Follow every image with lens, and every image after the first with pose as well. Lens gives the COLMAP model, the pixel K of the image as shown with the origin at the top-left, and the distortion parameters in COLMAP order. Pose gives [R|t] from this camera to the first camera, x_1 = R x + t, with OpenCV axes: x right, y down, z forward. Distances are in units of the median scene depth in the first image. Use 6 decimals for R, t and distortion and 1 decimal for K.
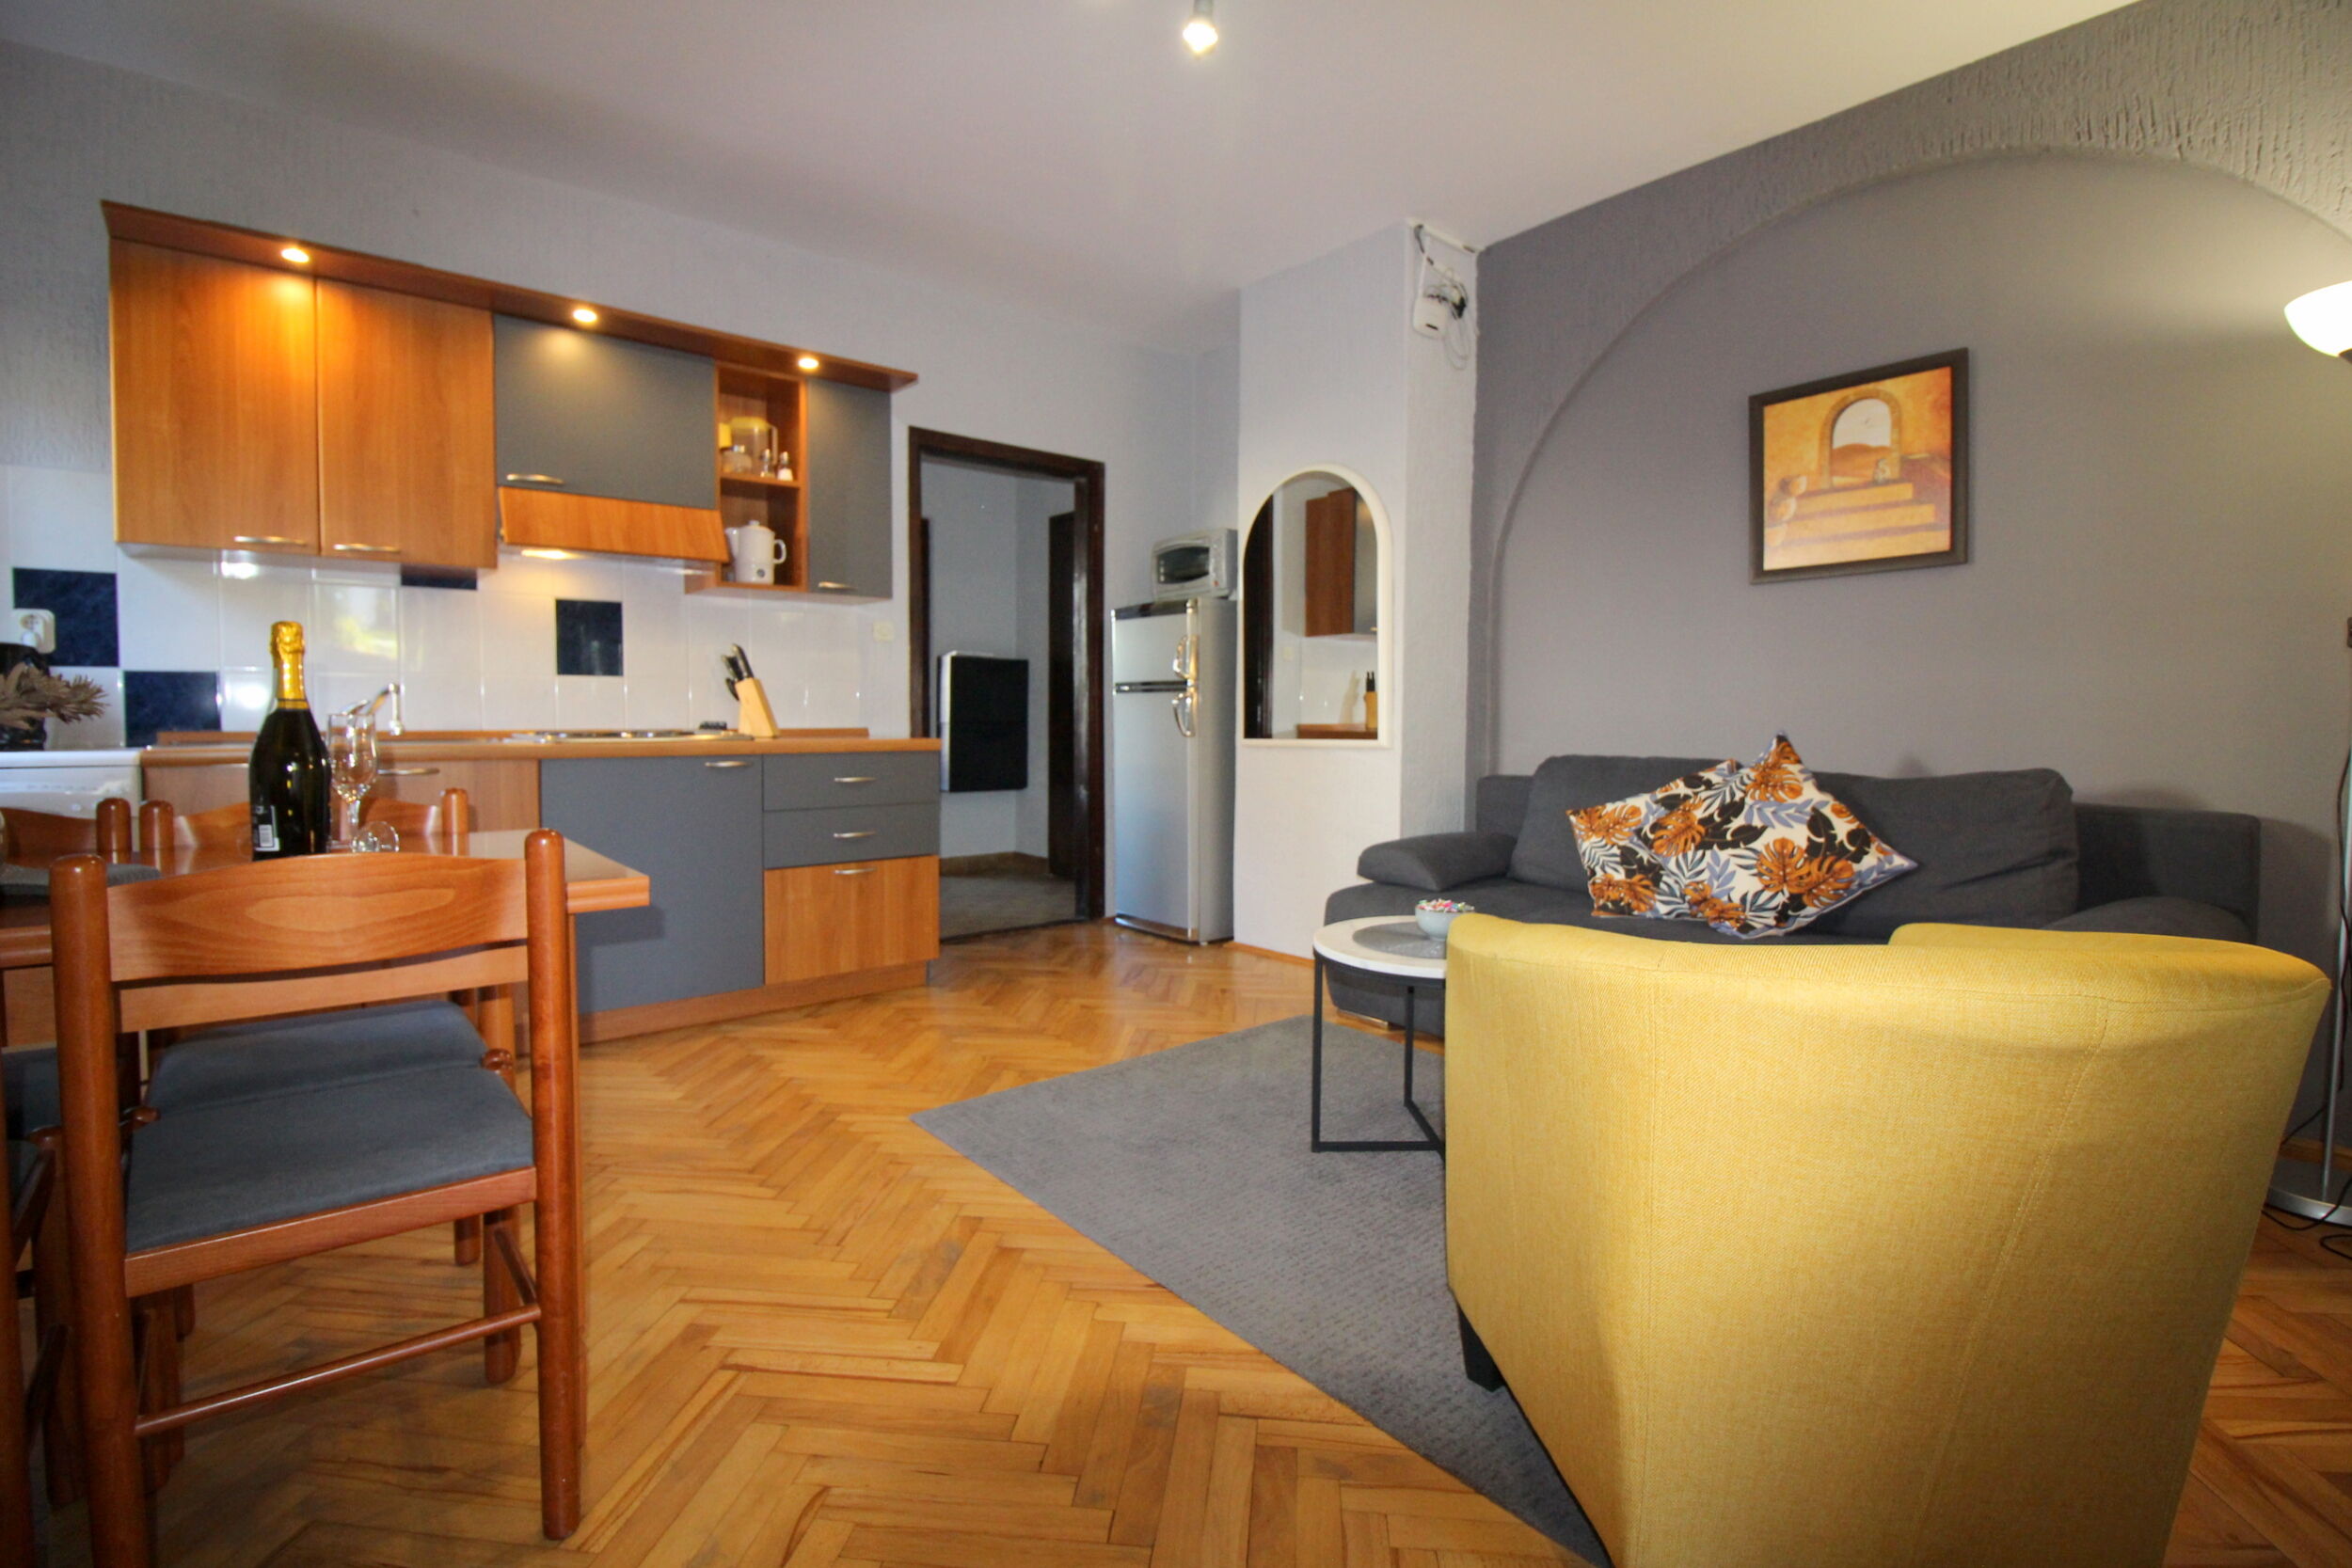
lens RADIAL K [[1080.0, 0, 1189.5], [0, 1080.0, 759.0], [0, 0, 1]] dist [-0.034028, -0.000289]
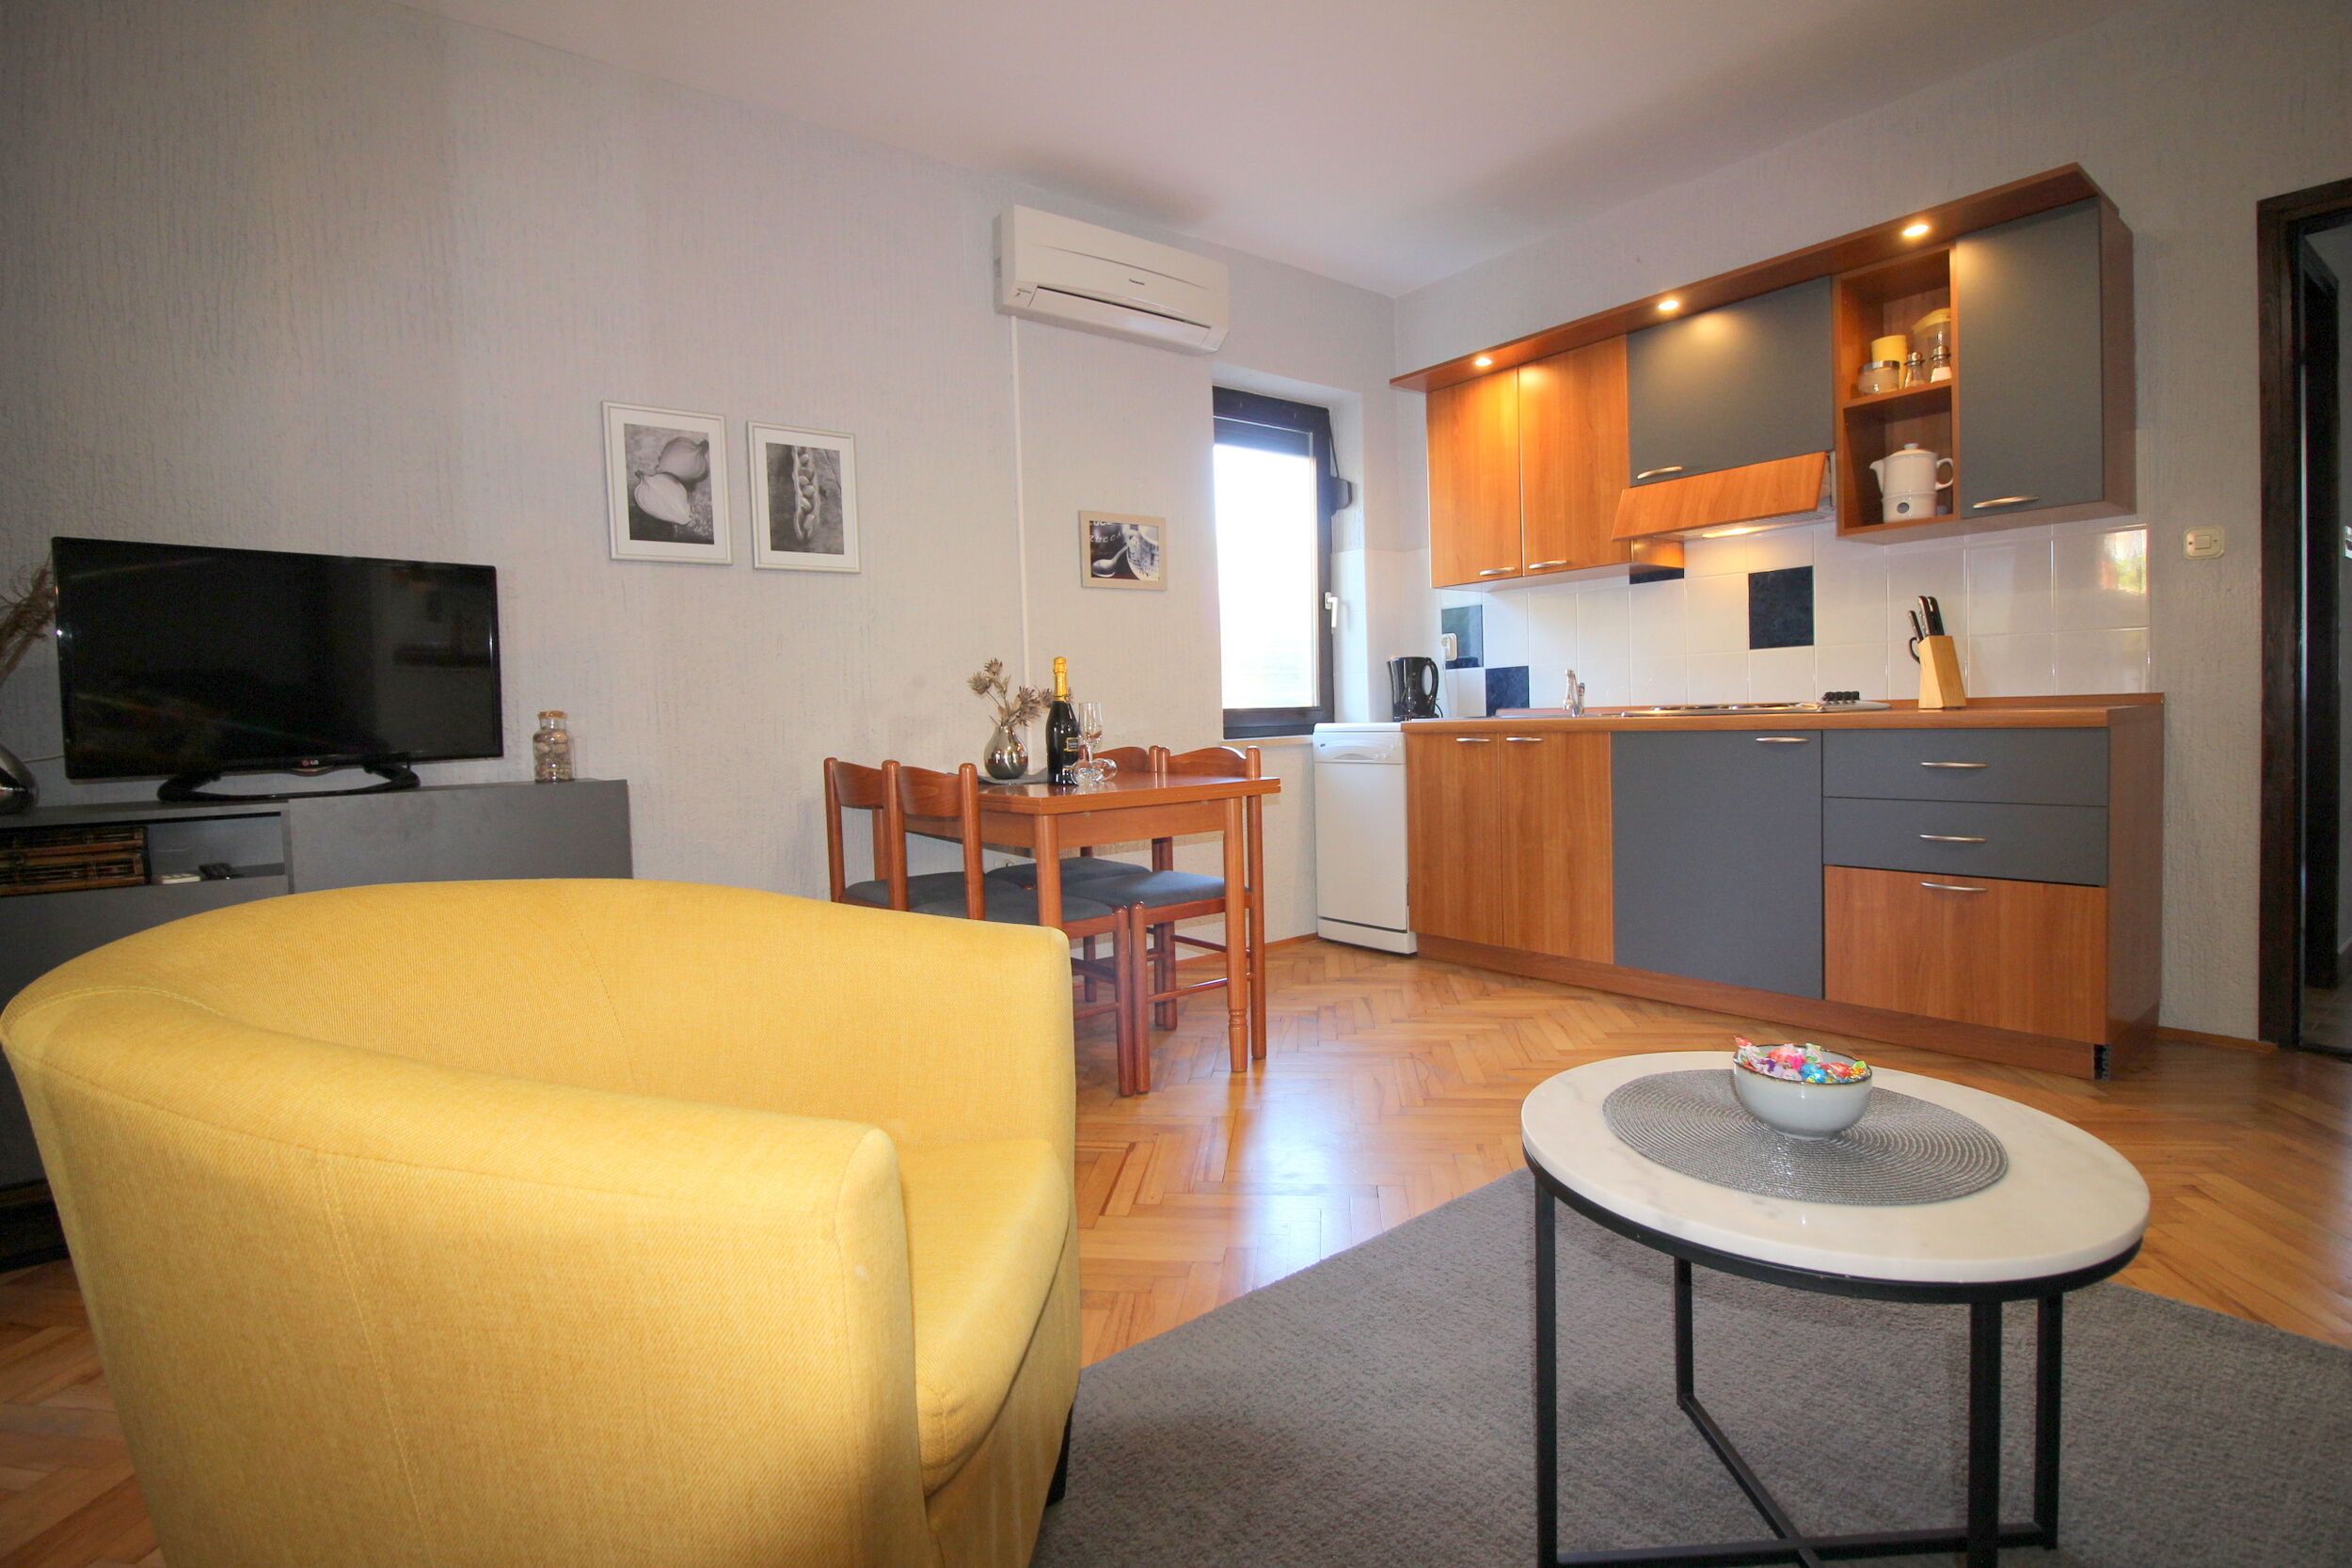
lens RADIAL K [[1116.1, 0, 1194.5], [0, 1116.1, 761.3], [0, 0, 1]] dist [0.013877, -0.023168]
pose [[-0.028317, 0.037405, -0.998899, 0.555257], [-0.012291, 0.999211, 0.037765, -0.007165], [0.999523, 0.013347, -0.027835, 0.574450]]
